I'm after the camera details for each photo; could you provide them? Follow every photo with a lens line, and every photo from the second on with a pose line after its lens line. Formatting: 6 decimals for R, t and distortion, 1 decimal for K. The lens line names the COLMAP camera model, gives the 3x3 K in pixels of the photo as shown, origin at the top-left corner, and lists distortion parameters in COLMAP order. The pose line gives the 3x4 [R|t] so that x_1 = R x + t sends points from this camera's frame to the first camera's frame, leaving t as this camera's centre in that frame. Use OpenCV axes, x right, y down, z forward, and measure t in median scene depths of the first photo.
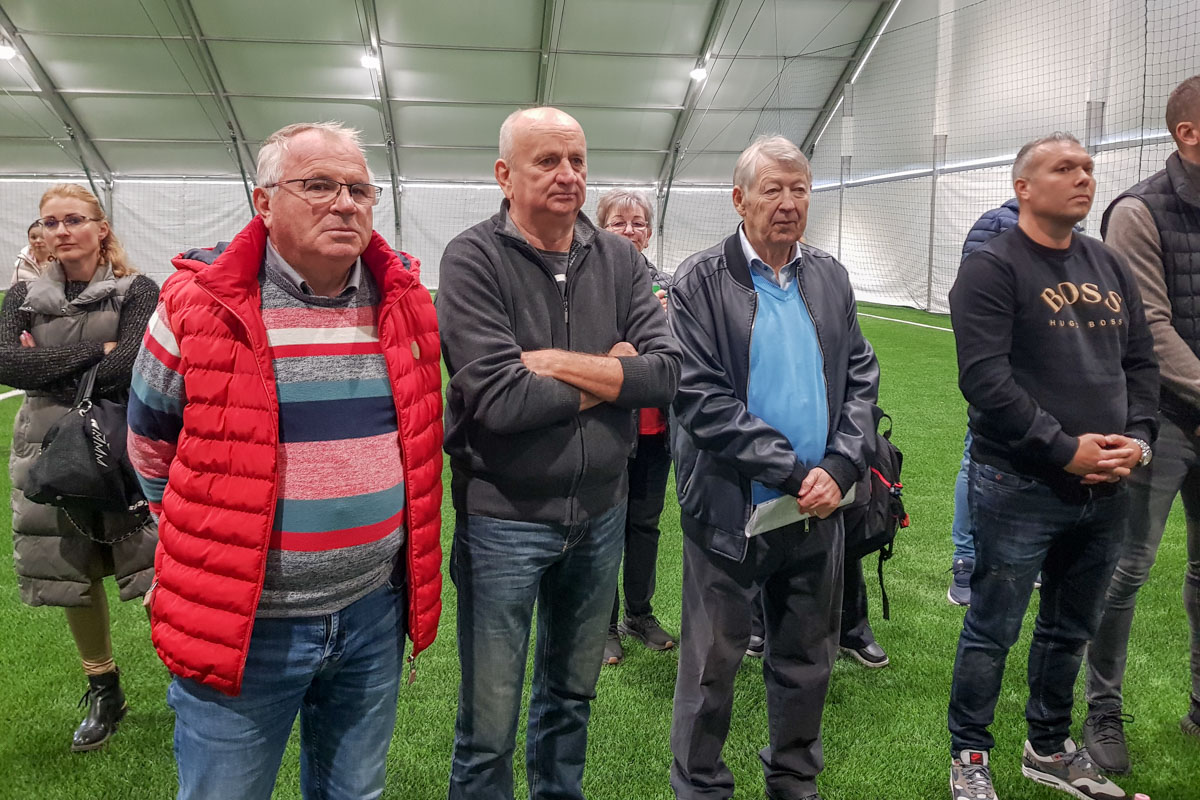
lens RADIAL K [[803.4, 0, 600.0], [0, 803.4, 400.0], [0, 0, 1]] dist [-0.002491, -0.056019]
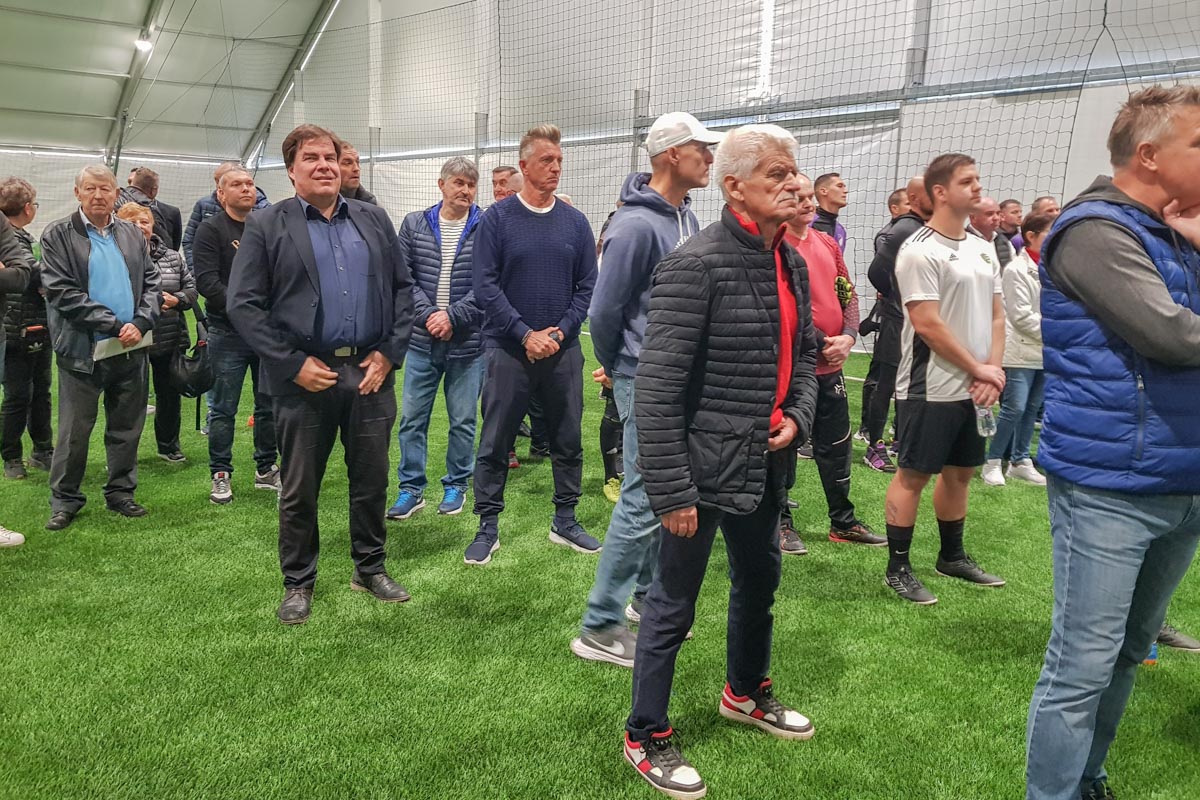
lens RADIAL K [[803.4, 0, 600.0], [0, 803.4, 400.0], [0, 0, 1]] dist [-0.002491, -0.056019]
pose [[0.828607, -0.085533, 0.553258, 0.017964], [0.069002, 0.996328, 0.050688, 0.039262], [-0.555562, -0.003825, 0.831467, -0.212319]]
